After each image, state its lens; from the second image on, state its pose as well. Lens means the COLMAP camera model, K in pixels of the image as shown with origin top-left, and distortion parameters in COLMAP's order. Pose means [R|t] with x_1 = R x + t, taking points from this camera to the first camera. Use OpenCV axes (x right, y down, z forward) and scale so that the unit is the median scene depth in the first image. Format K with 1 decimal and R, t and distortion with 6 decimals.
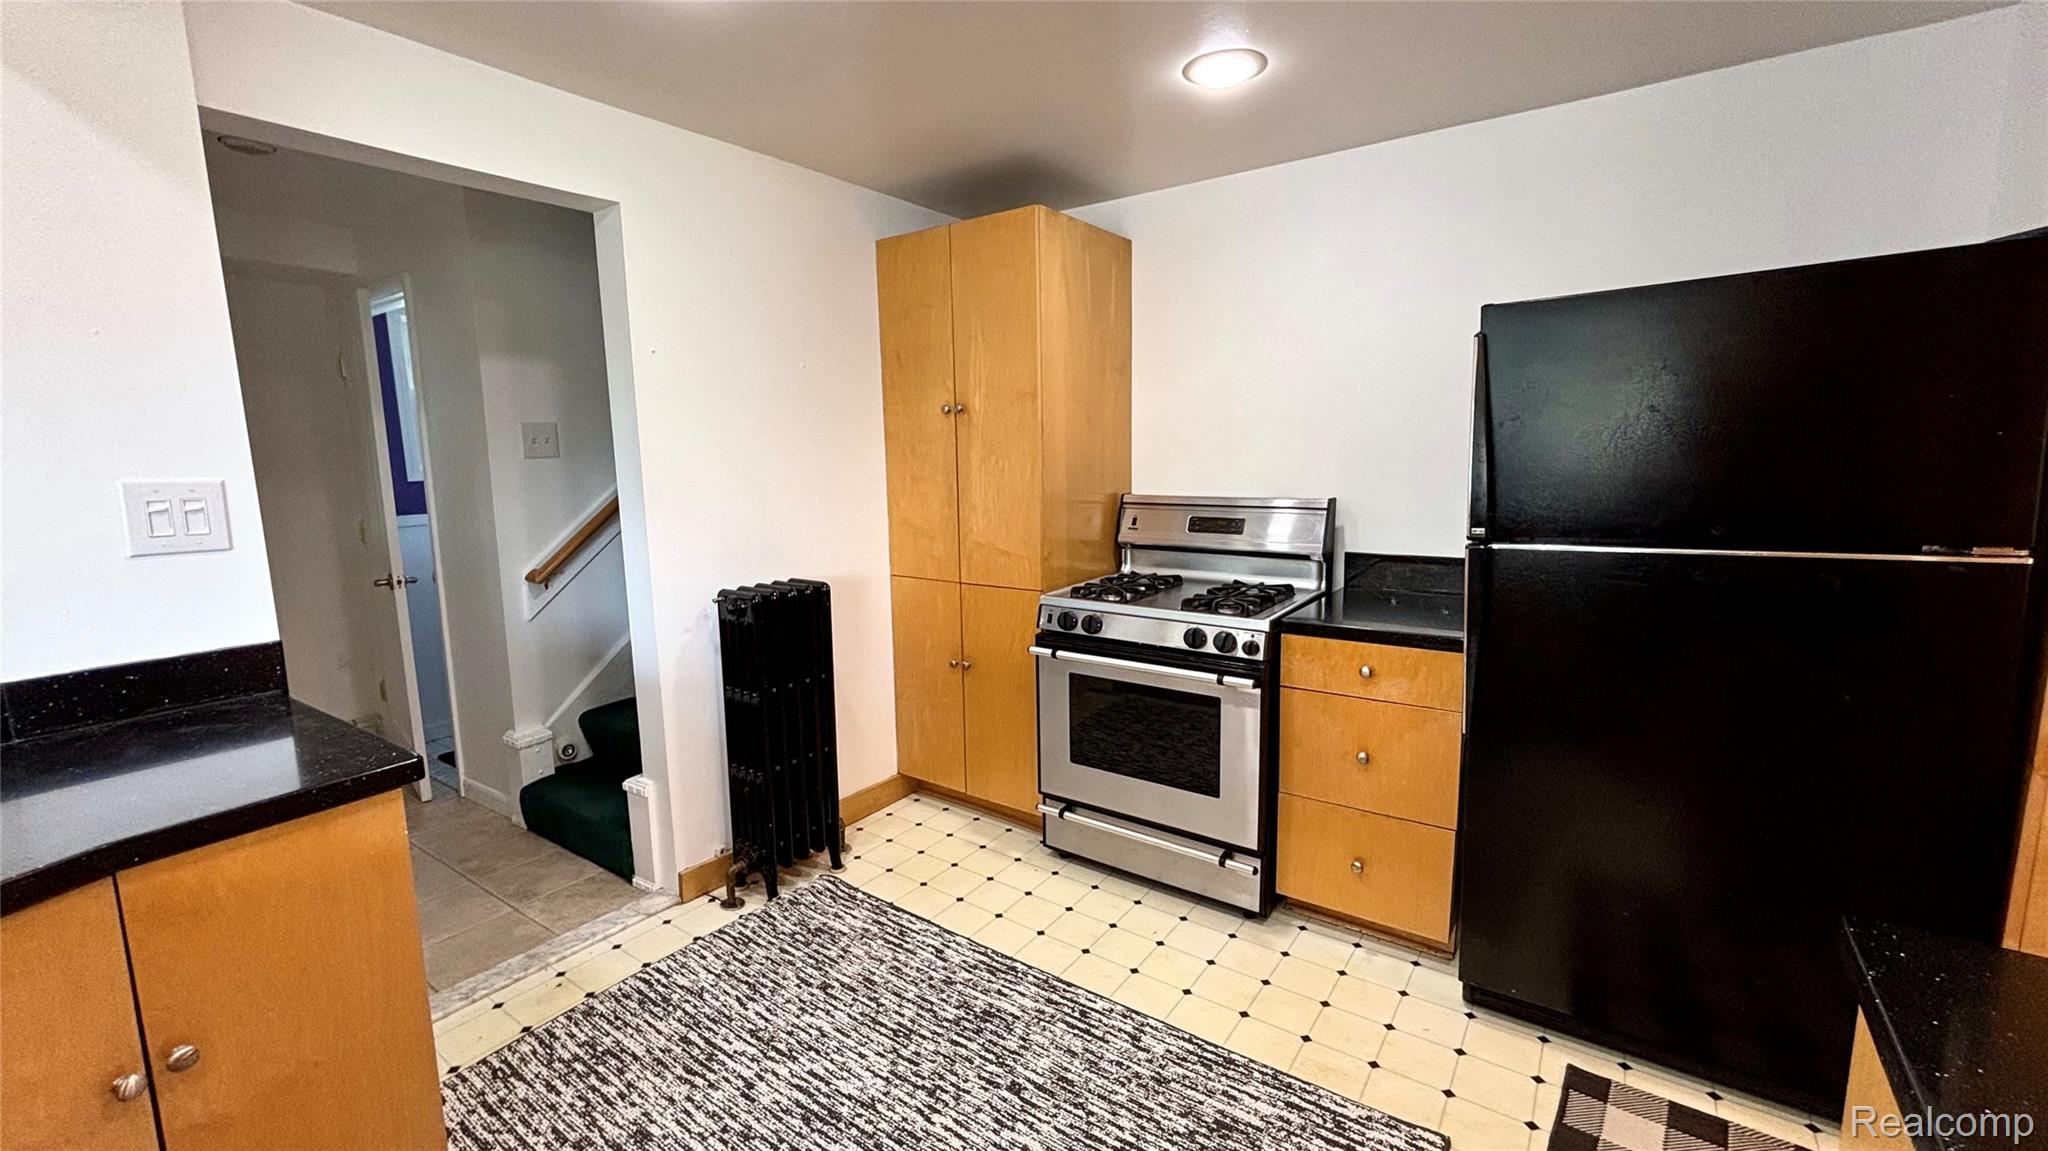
lens RADIAL K [[828.0, 0, 1027.2], [0, 828.0, 568.0], [0, 0, 1]] dist [-0.001279, 0.000971]
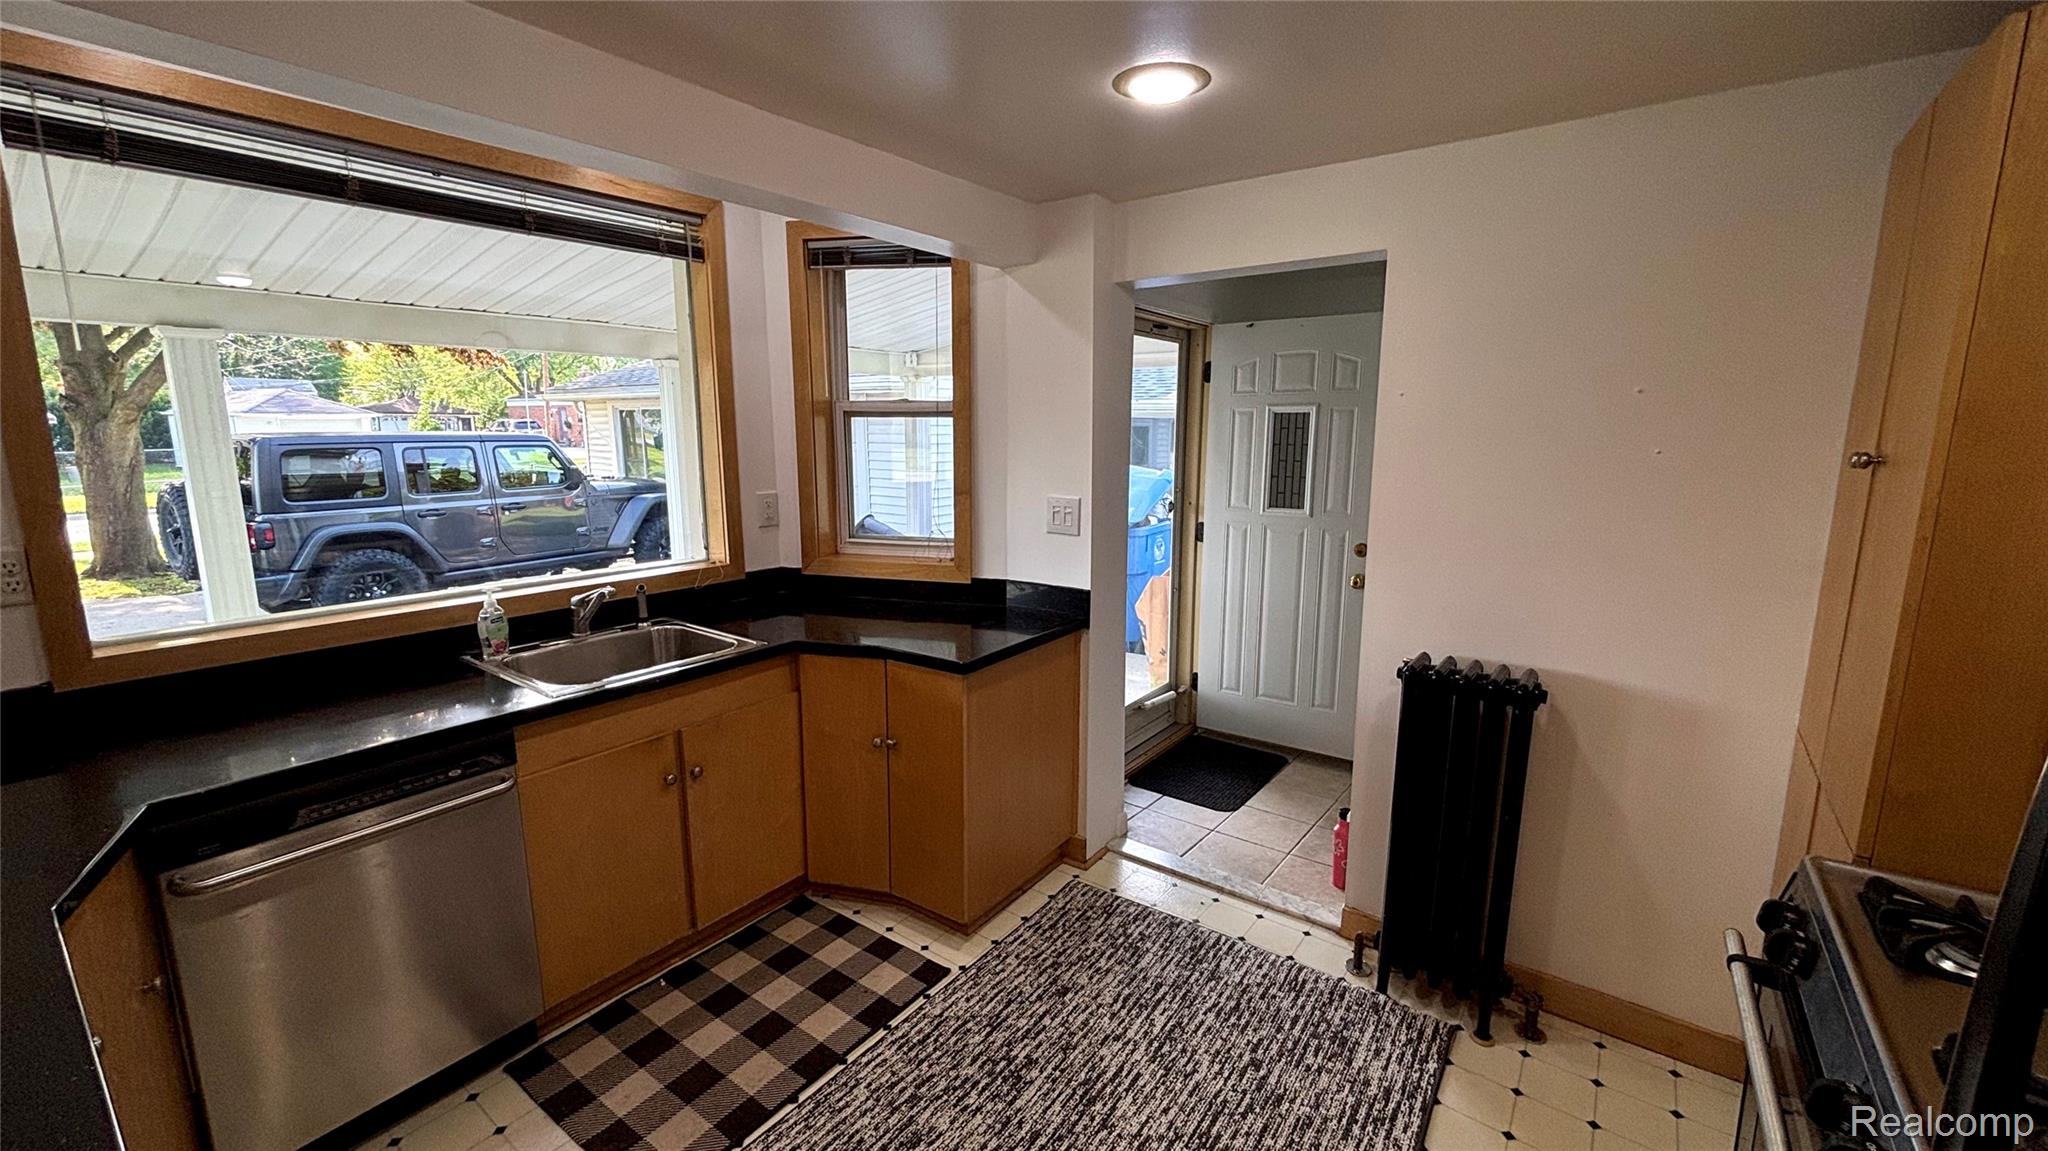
lens RADIAL K [[828.0, 0, 1027.3], [0, 828.0, 566.2], [0, 0, 1]] dist [-0.001279, 0.000971]
pose [[-0.018173, 0.160511, -0.986867, 0.521155], [-0.148674, 0.975623, 0.161420, -0.145041], [0.988719, 0.149655, 0.006134, 0.551799]]
